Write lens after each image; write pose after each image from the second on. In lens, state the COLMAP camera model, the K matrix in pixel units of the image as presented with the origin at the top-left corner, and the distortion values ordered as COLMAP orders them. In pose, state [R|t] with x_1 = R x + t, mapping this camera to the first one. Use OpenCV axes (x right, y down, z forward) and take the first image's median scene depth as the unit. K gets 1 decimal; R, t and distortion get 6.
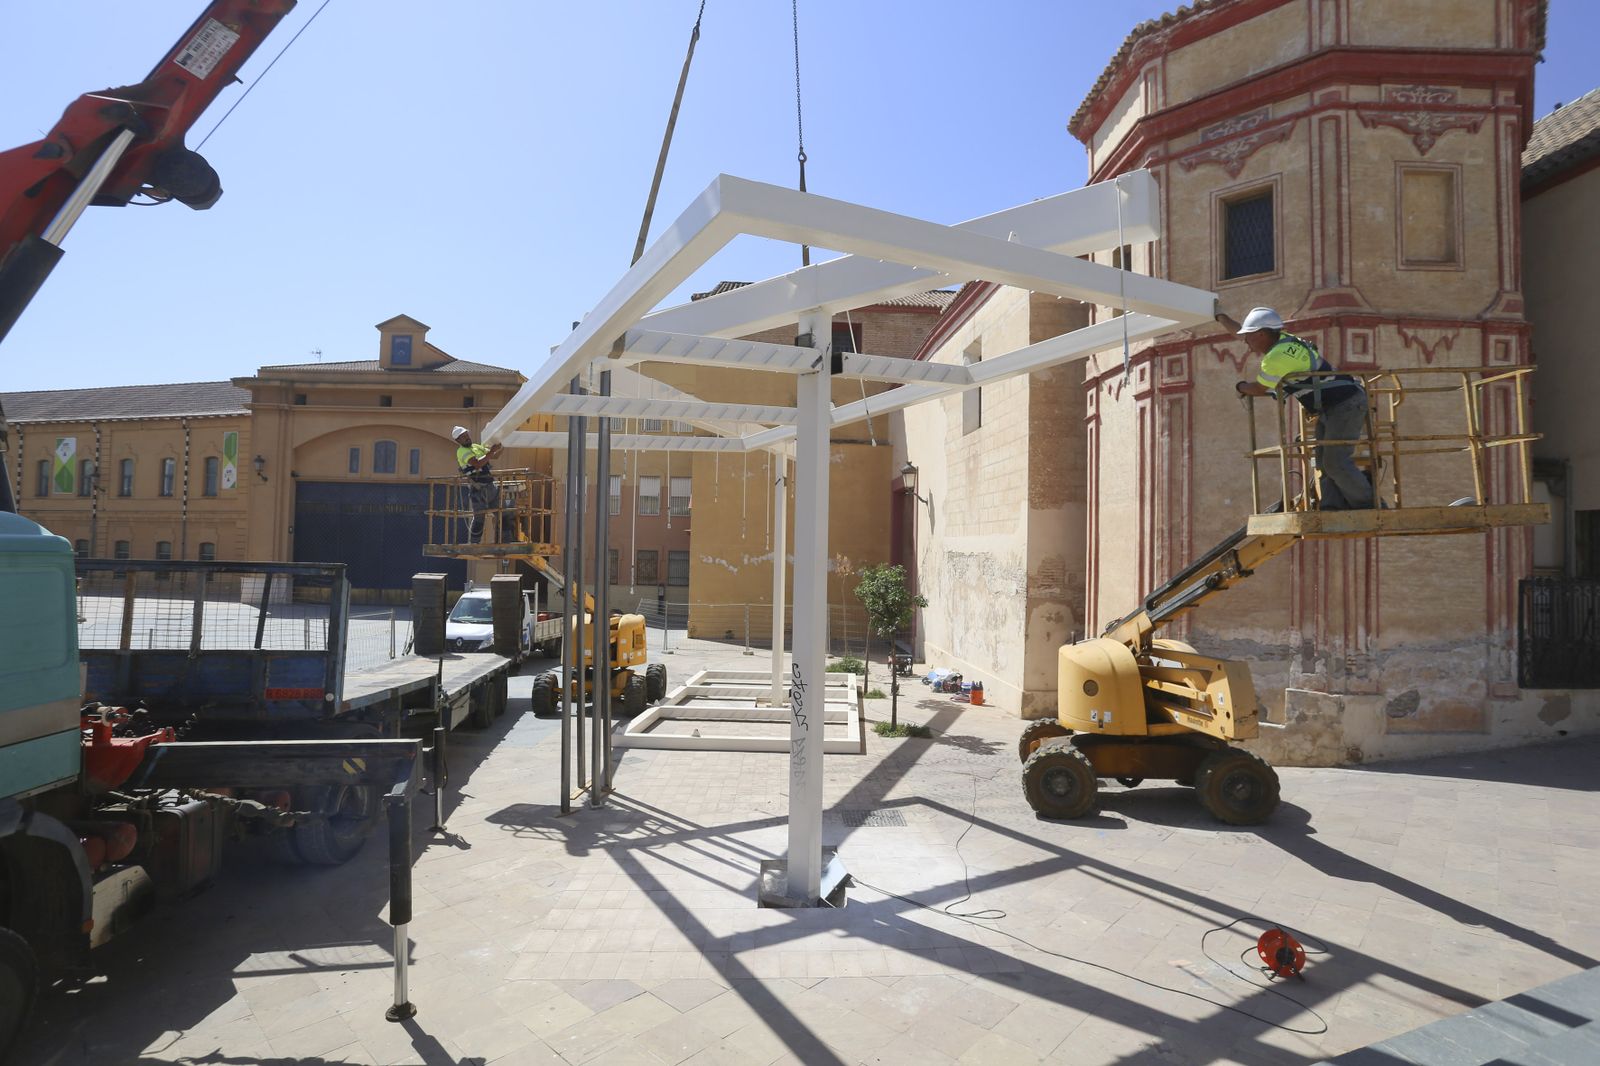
lens RADIAL K [[770.5, 0, 803.7], [0, 770.5, 529.3], [0, 0, 1]] dist [-0.065541, 0.024711]
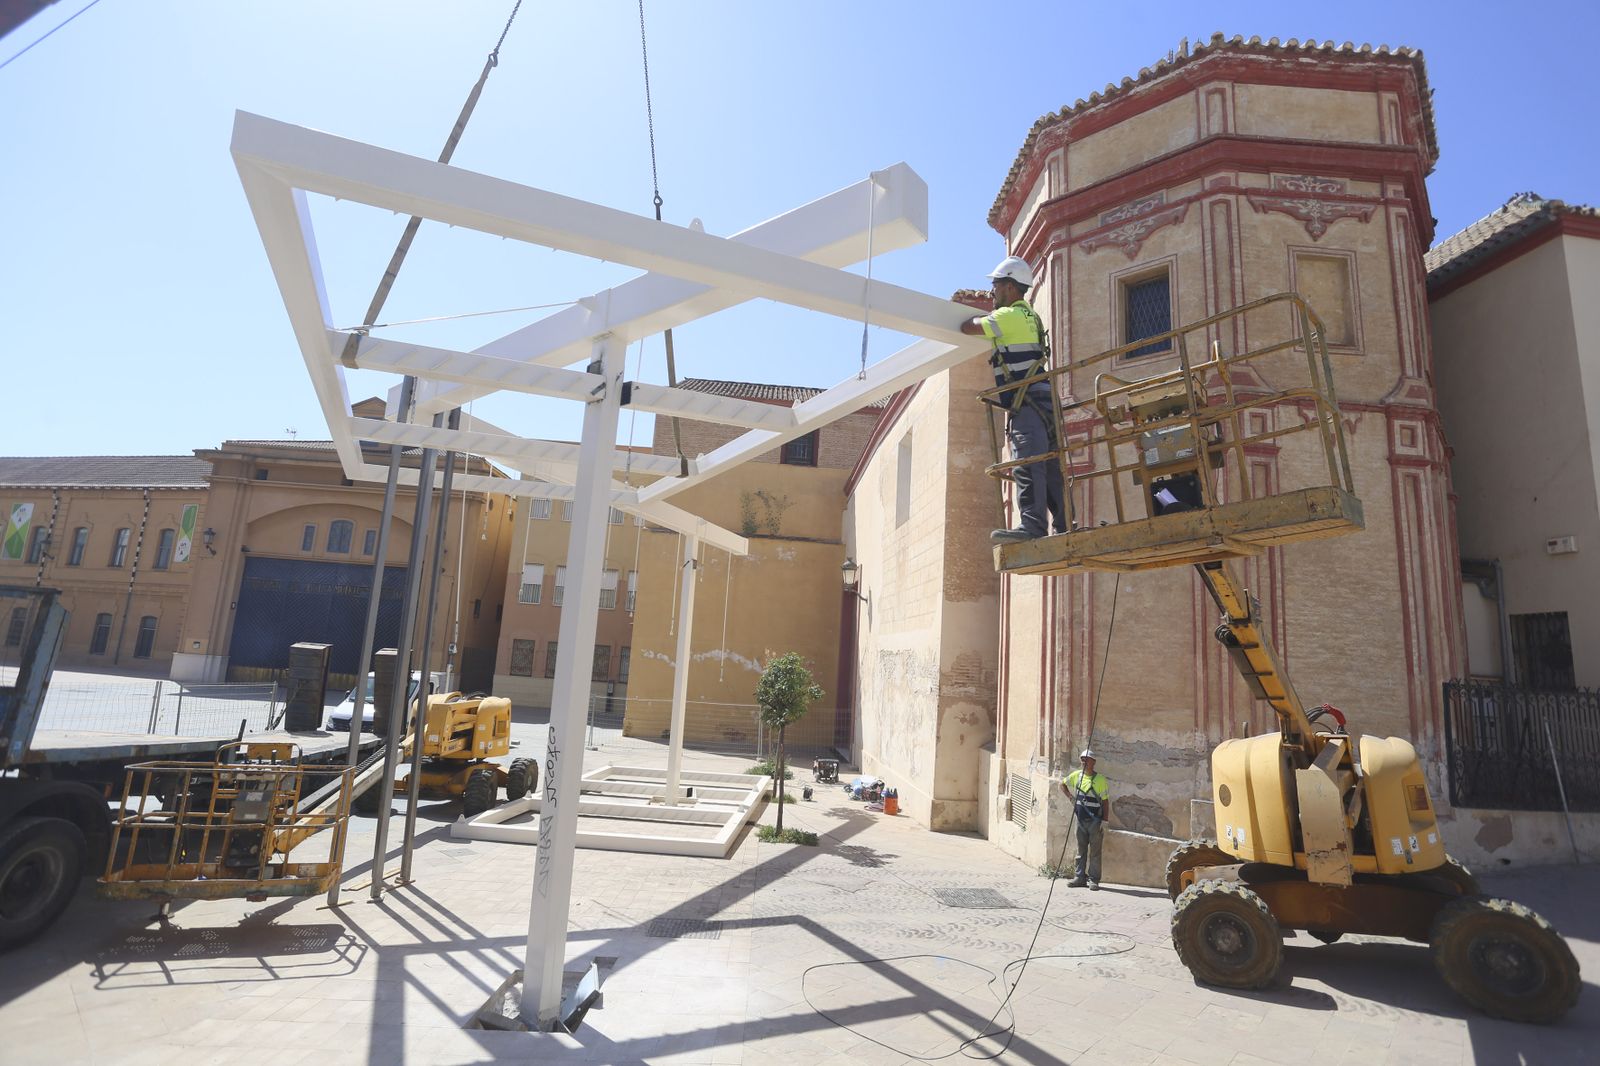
lens RADIAL K [[771.9, 0, 802.9], [0, 771.9, 528.2], [0, 0, 1]] dist [-0.067502, 0.028137]
pose [[0.999092, 0.042054, 0.006873, 0.163250], [-0.040631, 0.988787, -0.143696, 0.042425], [-0.012839, 0.143286, 0.989598, 0.077850]]
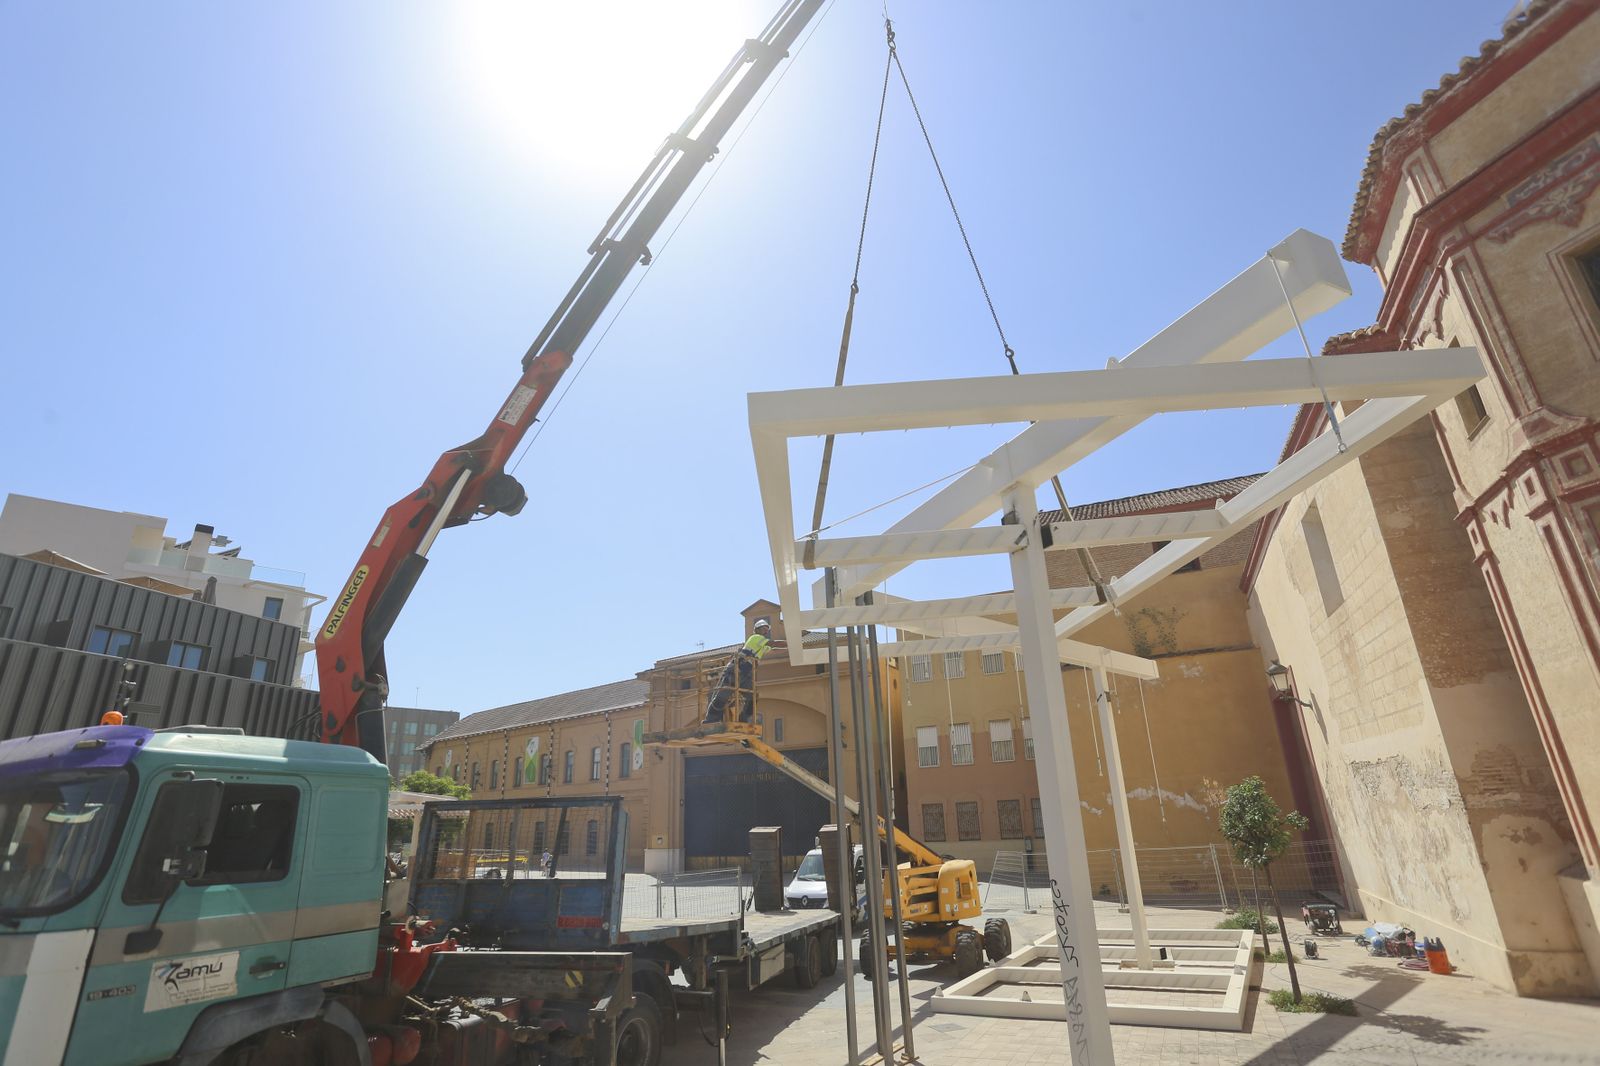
lens RADIAL K [[771.2, 0, 806.1], [0, 771.2, 532.3], [0, 0, 1]] dist [-0.066907, 0.027831]
pose [[0.889108, -0.208039, -0.407684, 0.105915], [0.068152, 0.940976, -0.331542, 0.046785], [0.452595, 0.266992, 0.850807, 0.047178]]
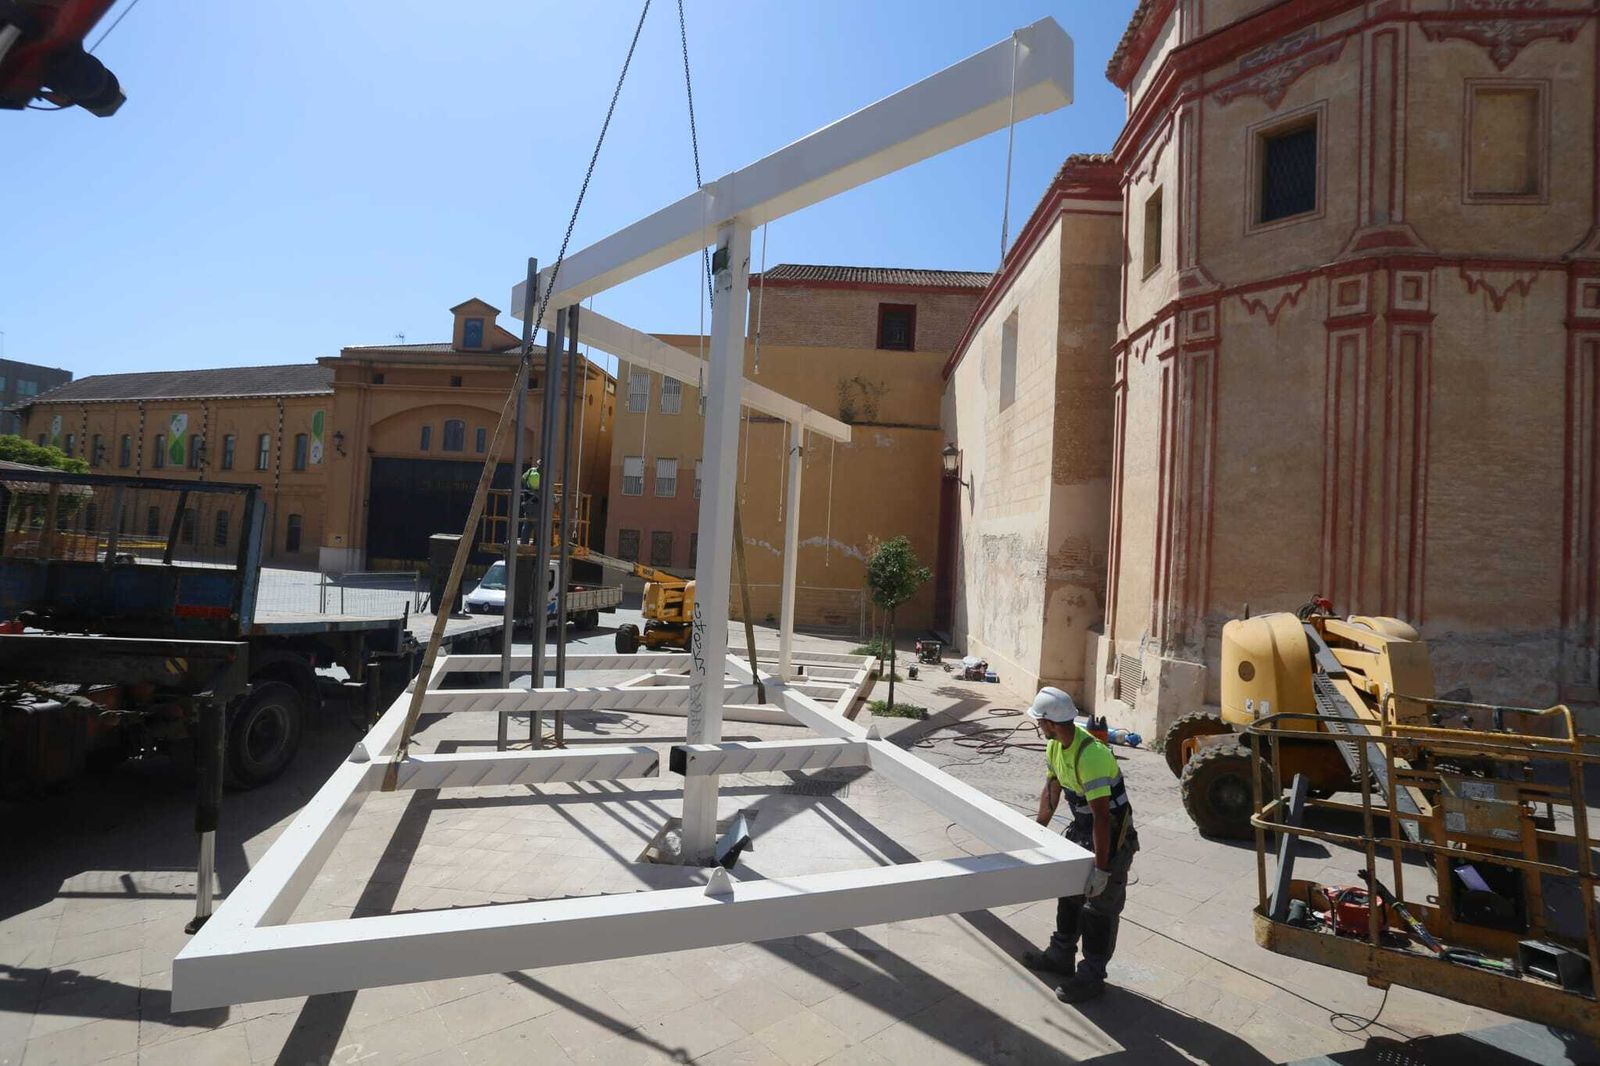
lens RADIAL K [[770.5, 0, 803.7], [0, 770.5, 529.3], [0, 0, 1]] dist [-0.065541, 0.024711]
pose [[0.994128, 0.032478, -0.103226, 0.134056], [-0.032185, 0.999472, 0.004507, 0.050214], [0.103318, -0.001158, 0.994648, 0.061562]]
